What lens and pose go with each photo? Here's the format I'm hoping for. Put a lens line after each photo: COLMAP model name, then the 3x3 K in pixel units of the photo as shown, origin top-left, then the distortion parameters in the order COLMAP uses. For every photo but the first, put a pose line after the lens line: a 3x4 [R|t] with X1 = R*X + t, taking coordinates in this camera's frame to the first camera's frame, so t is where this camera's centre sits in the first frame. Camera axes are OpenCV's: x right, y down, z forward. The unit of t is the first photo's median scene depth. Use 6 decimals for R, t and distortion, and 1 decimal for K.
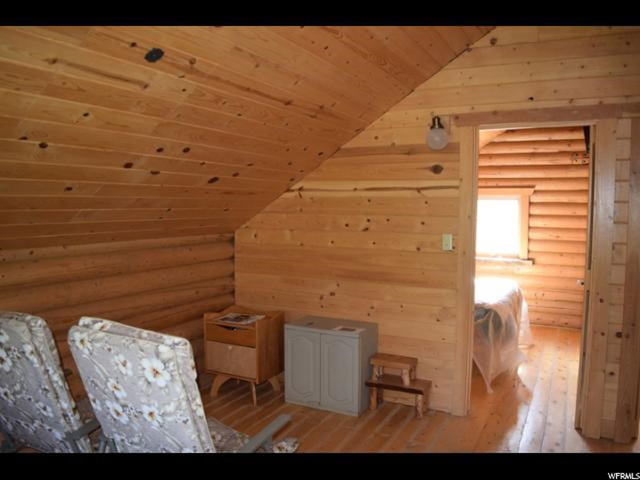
lens RADIAL K [[504.7, 0, 322.2], [0, 504.7, 236.7], [0, 0, 1]] dist [-0.090752, 0.006774]
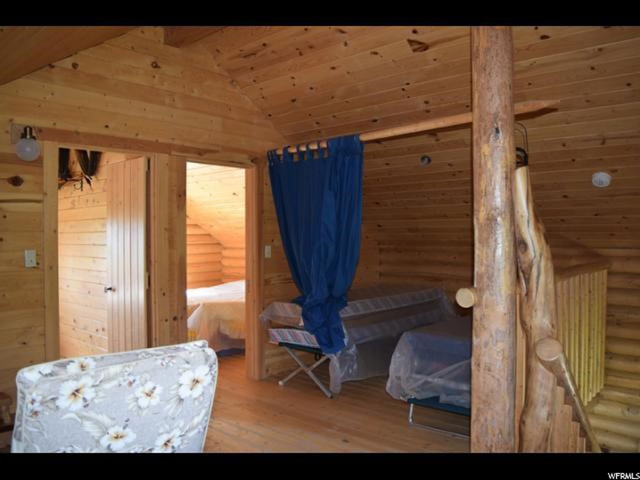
lens RADIAL K [[504.7, 0, 323.1], [0, 504.7, 239.6], [0, 0, 1]] dist [-0.090752, 0.006774]
pose [[0.236091, -0.018823, 0.971549, -0.542339], [0.068142, 0.997672, 0.002770, 0.011215], [-0.969339, 0.065549, 0.236824, 0.249708]]
